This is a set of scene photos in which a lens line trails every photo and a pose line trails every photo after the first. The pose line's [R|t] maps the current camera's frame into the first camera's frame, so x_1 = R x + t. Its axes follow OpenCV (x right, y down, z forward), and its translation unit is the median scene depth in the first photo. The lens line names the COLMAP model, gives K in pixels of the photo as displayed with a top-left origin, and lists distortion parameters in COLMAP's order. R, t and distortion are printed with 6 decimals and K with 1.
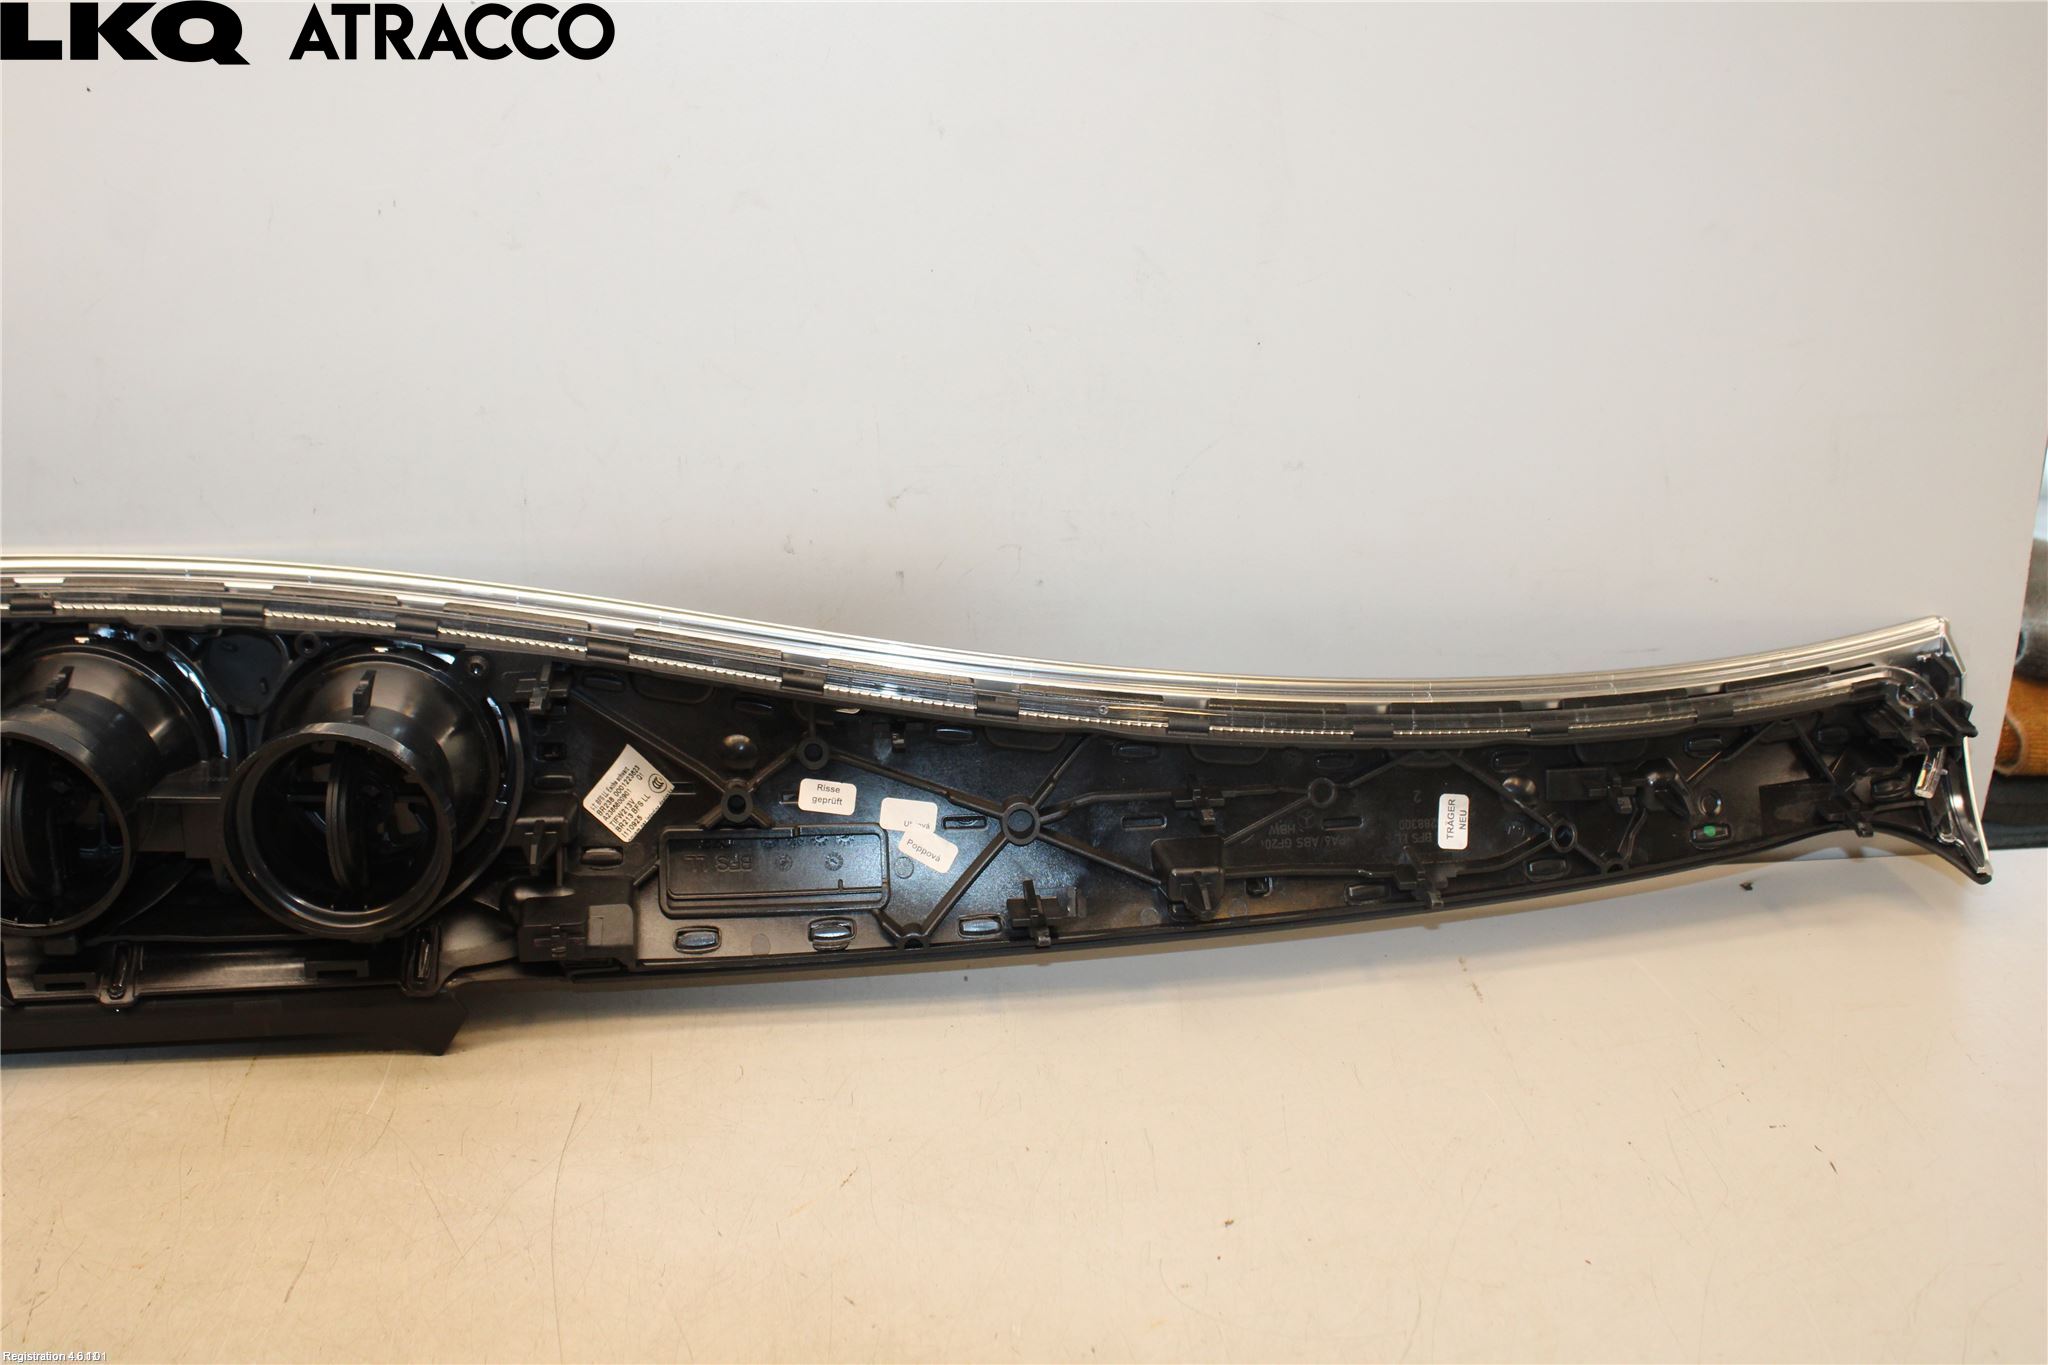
lens RADIAL K [[2548.8, 0, 1015.3], [0, 2548.8, 698.7], [0, 0, 1]] dist [-0.110770, 0.000000]
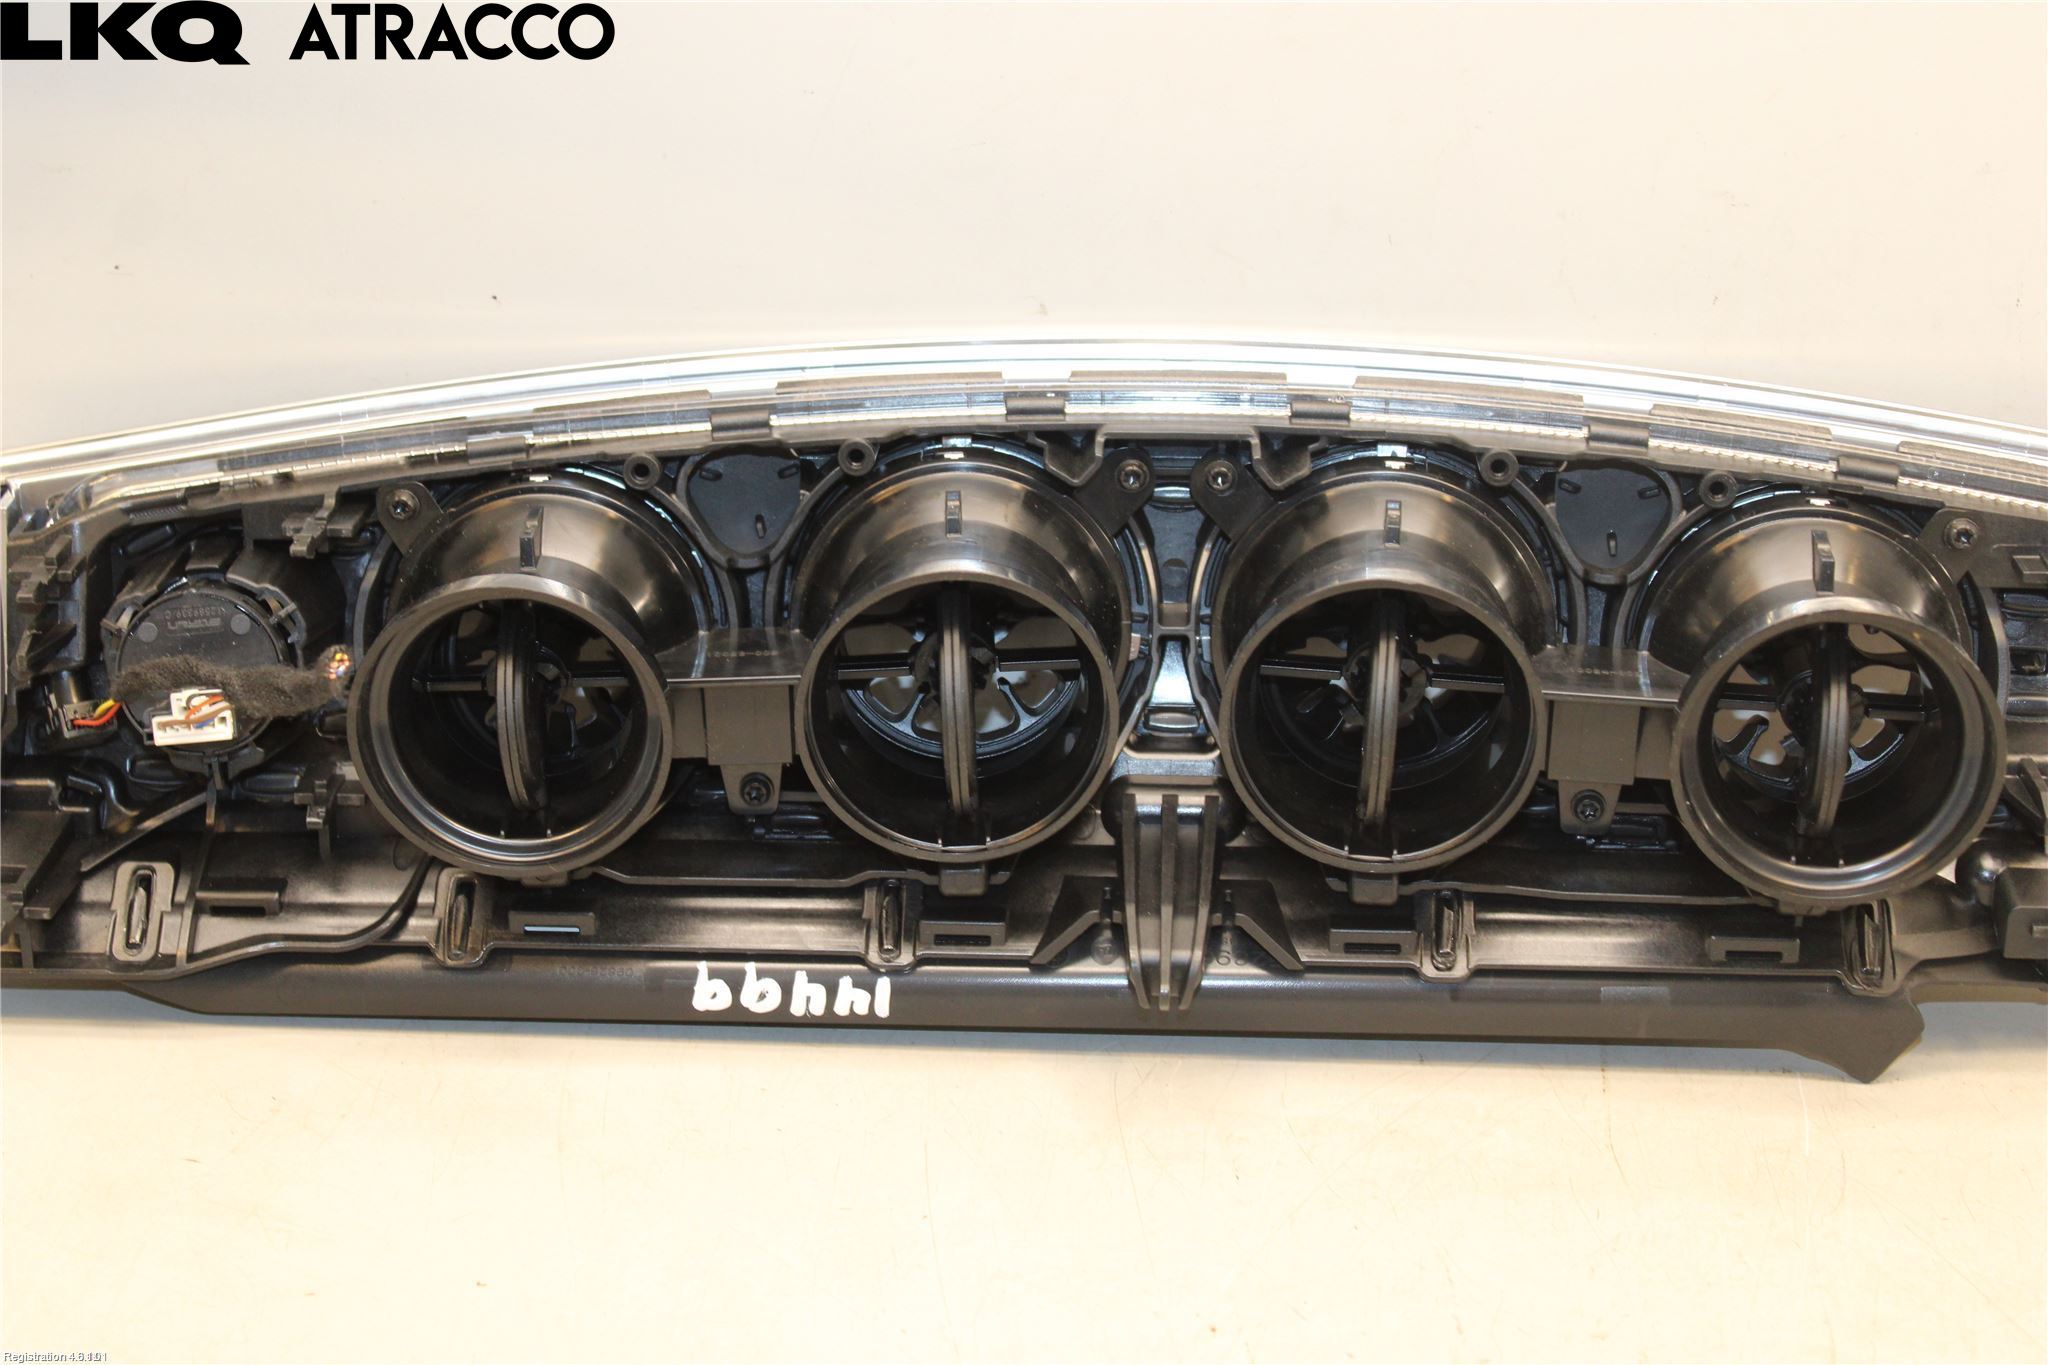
lens RADIAL K [[3653.0, 0, 1003.2], [0, 3653.0, 669.5], [0, 0, 1]] dist [0.031120, 0.000000]
pose [[0.990982, 0.061311, -0.119142, -0.342673], [-0.058480, 0.997920, 0.027121, 0.012526], [0.120558, -0.019909, 0.992507, -0.040647]]
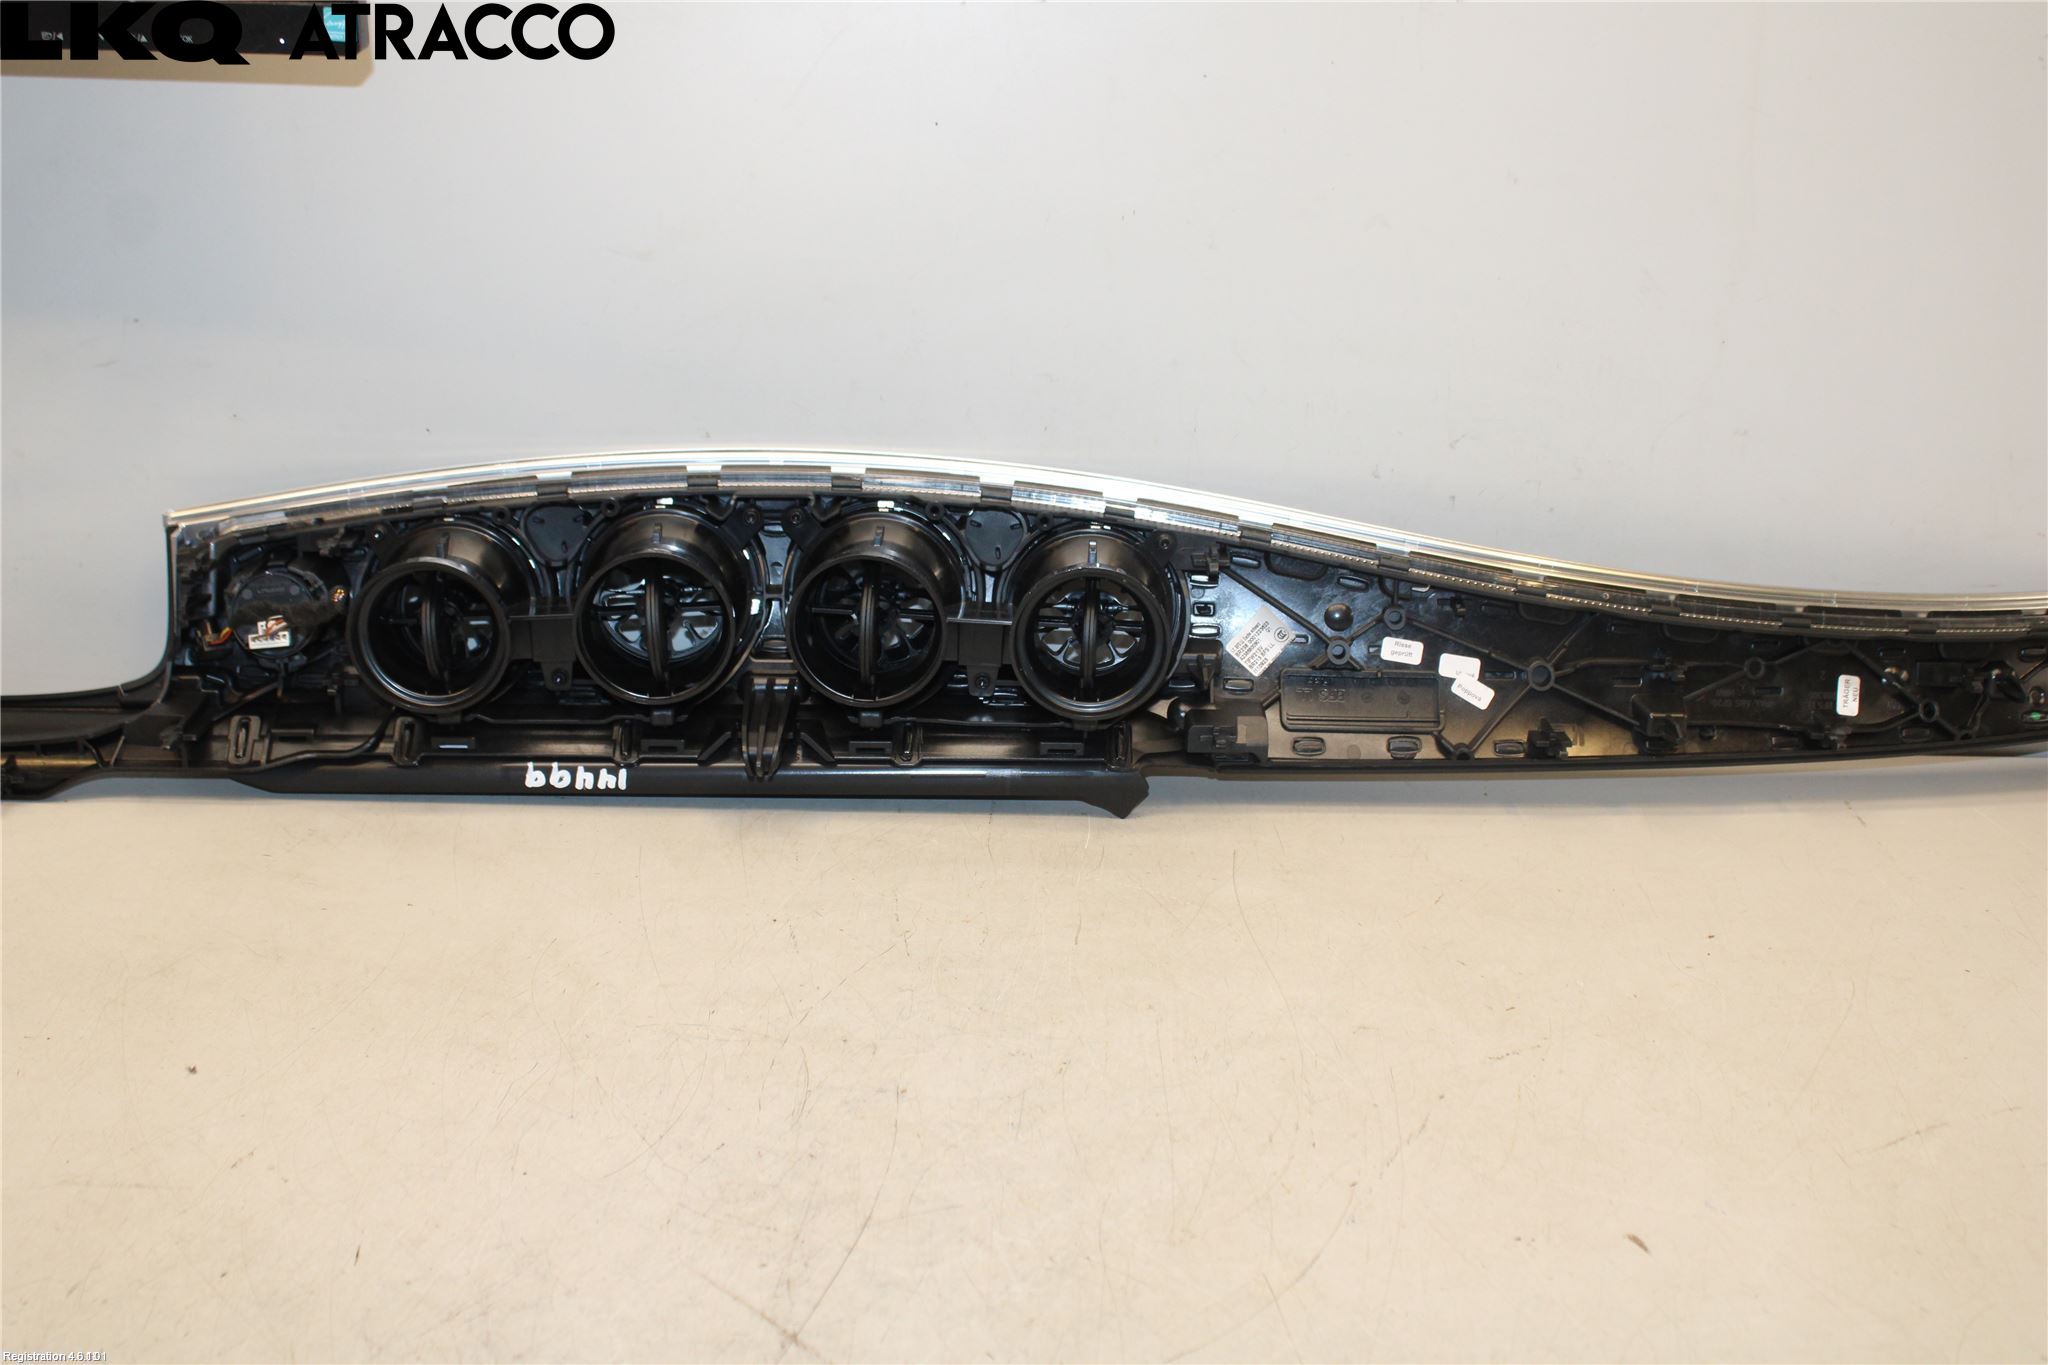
lens RADIAL K [[2528.4, 0, 1039.4], [0, 2528.4, 674.9], [0, 0, 1]] dist [-0.066264, 0.000000]
pose [[0.997074, 0.046848, -0.060403, -0.188125], [-0.049283, 0.998004, -0.039478, 0.116456], [0.058433, 0.042339, 0.997393, -0.391370]]
